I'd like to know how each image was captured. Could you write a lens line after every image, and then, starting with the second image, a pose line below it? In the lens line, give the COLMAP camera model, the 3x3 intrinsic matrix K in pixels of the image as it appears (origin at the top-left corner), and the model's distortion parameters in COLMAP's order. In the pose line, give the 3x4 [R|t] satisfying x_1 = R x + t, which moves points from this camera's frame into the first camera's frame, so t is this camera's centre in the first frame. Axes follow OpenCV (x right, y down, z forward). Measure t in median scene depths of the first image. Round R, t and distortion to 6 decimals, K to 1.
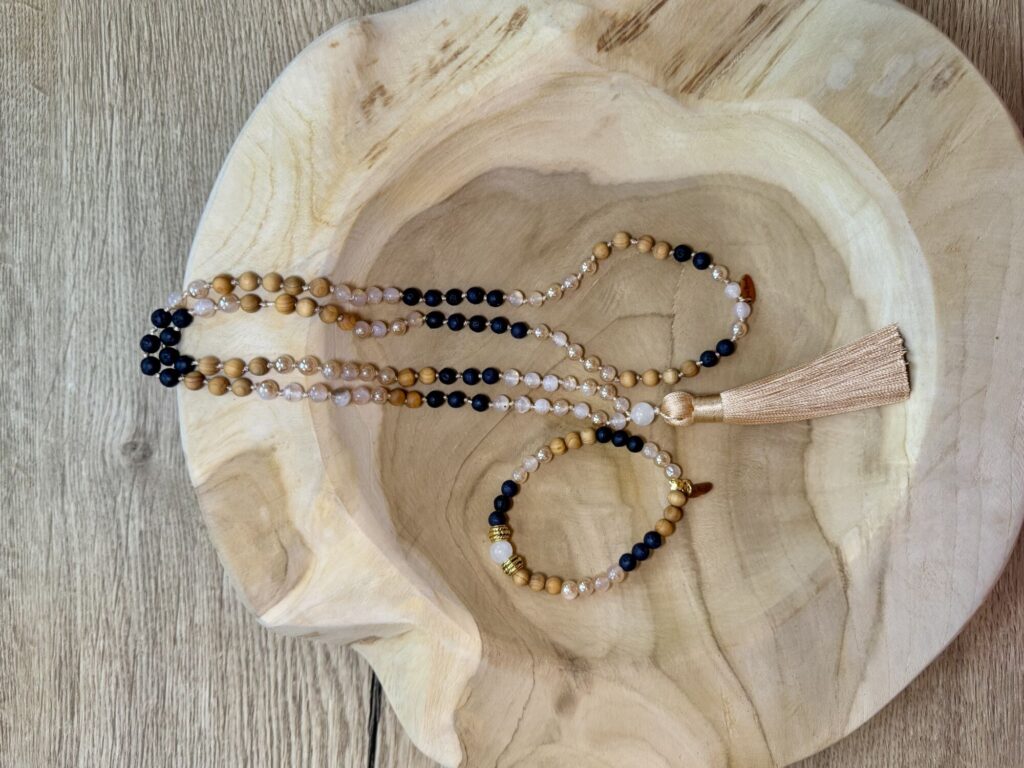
lens RADIAL K [[754.7, 0, 512.0], [0, 754.7, 384.0], [0, 0, 1]] dist [0.155077, -0.420578]
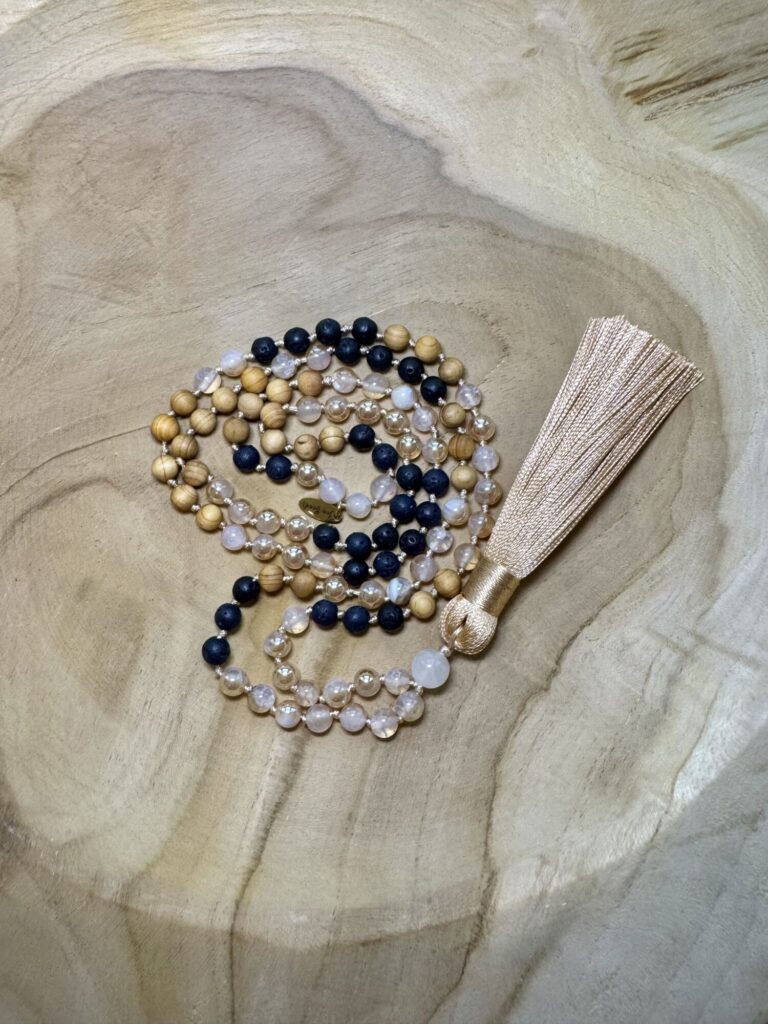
lens RADIAL K [[724.7, 0, 385.2], [0, 724.7, 464.0], [0, 0, 1]] dist [-0.005581, 0.006249]
pose [[0.876213, 0.481870, -0.007255, 0.201613], [-0.481817, 0.875598, -0.034357, -0.002159], [-0.010203, 0.033600, 0.999383, 0.427658]]
